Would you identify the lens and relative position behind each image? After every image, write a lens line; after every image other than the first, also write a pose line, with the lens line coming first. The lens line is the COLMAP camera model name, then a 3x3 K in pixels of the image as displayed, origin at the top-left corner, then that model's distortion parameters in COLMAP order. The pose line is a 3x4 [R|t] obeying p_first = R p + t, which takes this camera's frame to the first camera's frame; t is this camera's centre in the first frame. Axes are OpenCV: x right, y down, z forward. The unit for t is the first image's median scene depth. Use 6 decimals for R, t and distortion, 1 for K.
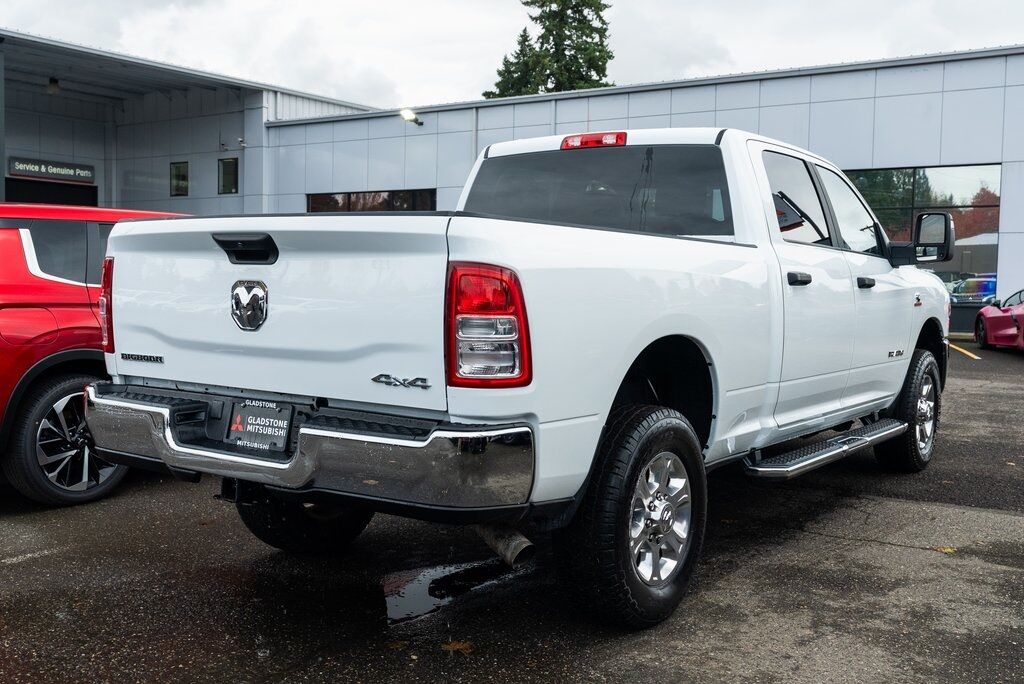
lens RADIAL K [[1056.4, 0, 512.0], [0, 1056.4, 342.0], [0, 0, 1]] dist [0.001592, 0.006574]
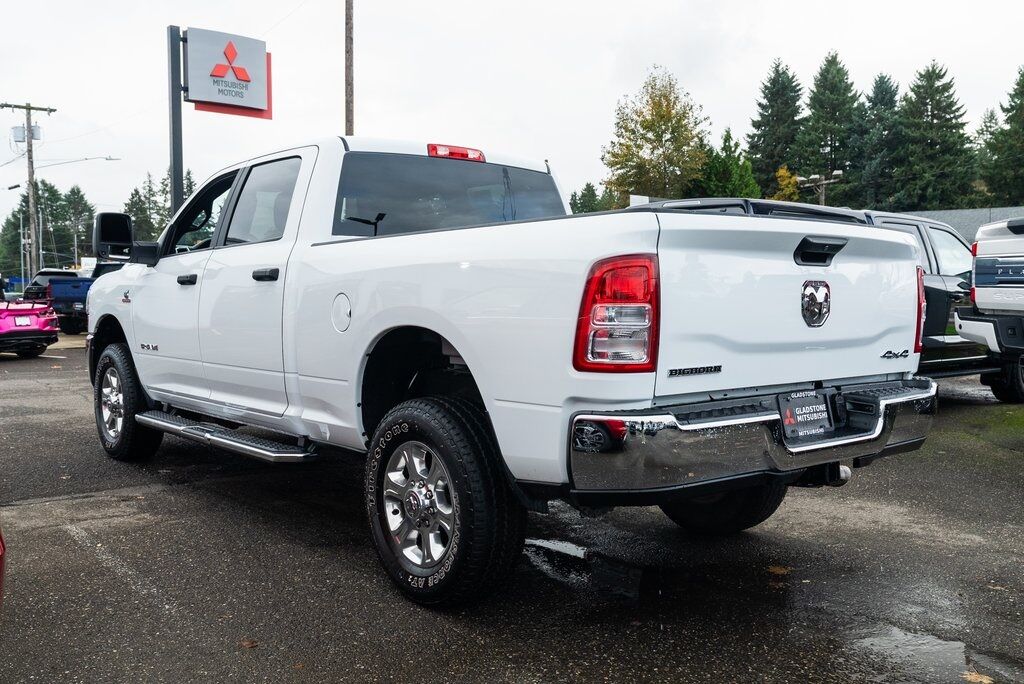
lens RADIAL K [[944.5, 0, 512.0], [0, 944.5, 342.0], [0, 0, 1]] dist [0.003678, 0.007371]
pose [[0.265641, -0.064590, 0.961906, -1.241245], [0.063744, 0.996747, 0.049326, -0.061736], [-0.961962, 0.048213, 0.268894, 1.018843]]
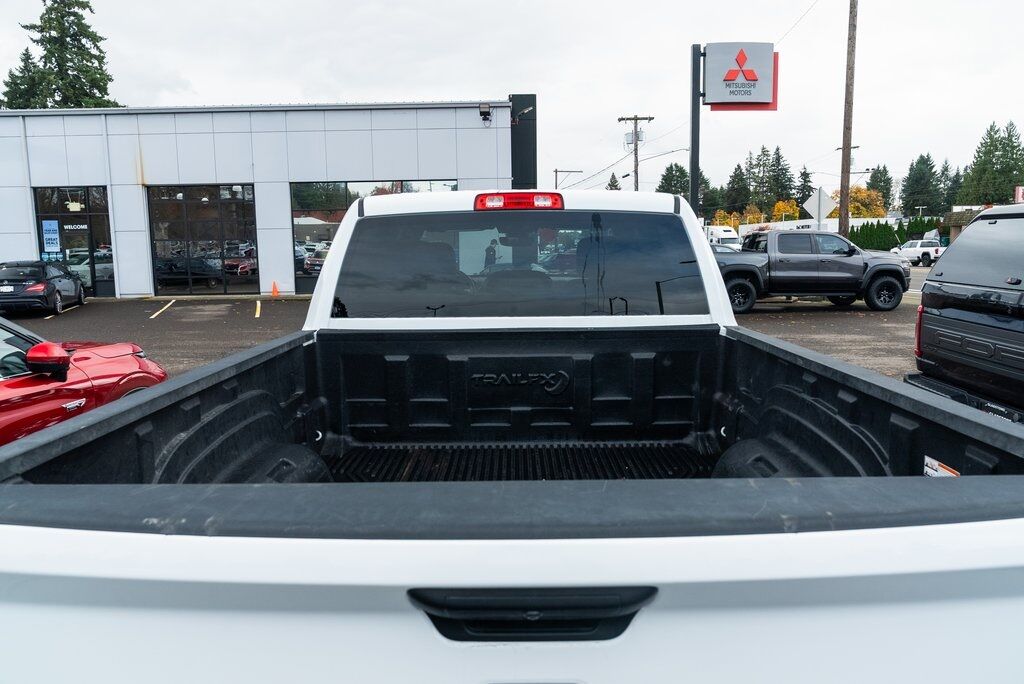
lens RADIAL K [[695.0, 0, 512.0], [0, 695.0, 342.0], [0, 0, 1]] dist [-0.040241, 0.026529]
pose [[0.820172, -0.106491, 0.562119, -0.368225], [0.061101, 0.993209, 0.099008, -0.196059], [-0.568845, -0.046857, 0.821109, 0.793849]]
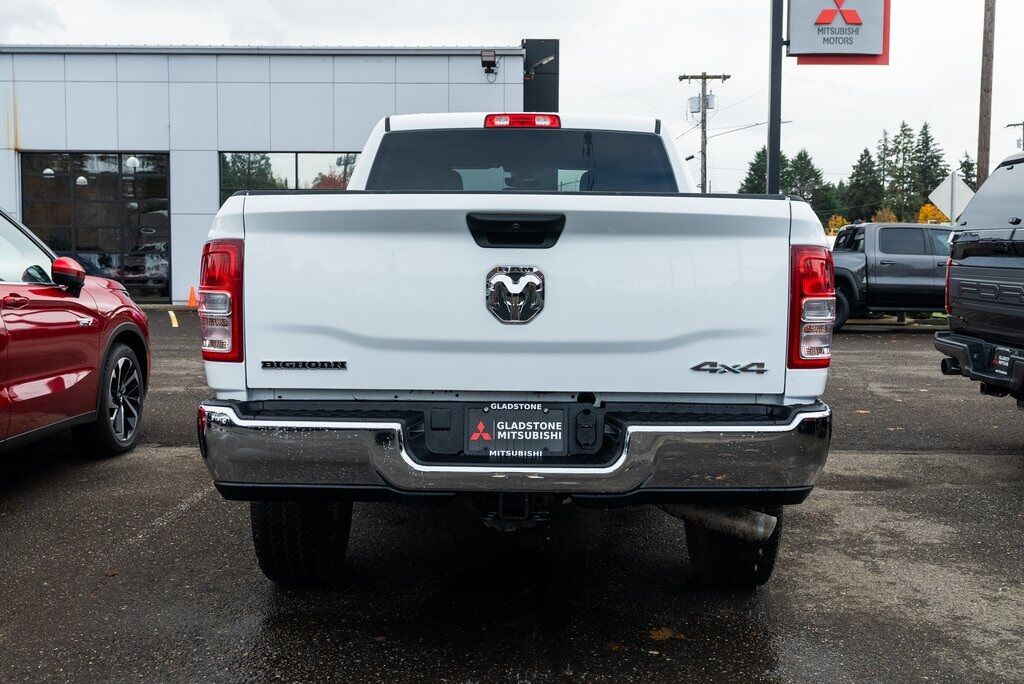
lens RADIAL K [[1056.4, 0, 512.0], [0, 1056.4, 342.0], [0, 0, 1]] dist [0.001592, 0.006574]
pose [[0.826670, -0.052667, 0.560217, -0.727909], [0.041366, 0.998604, 0.032840, -0.024133], [-0.561165, -0.003974, 0.827694, 0.270243]]
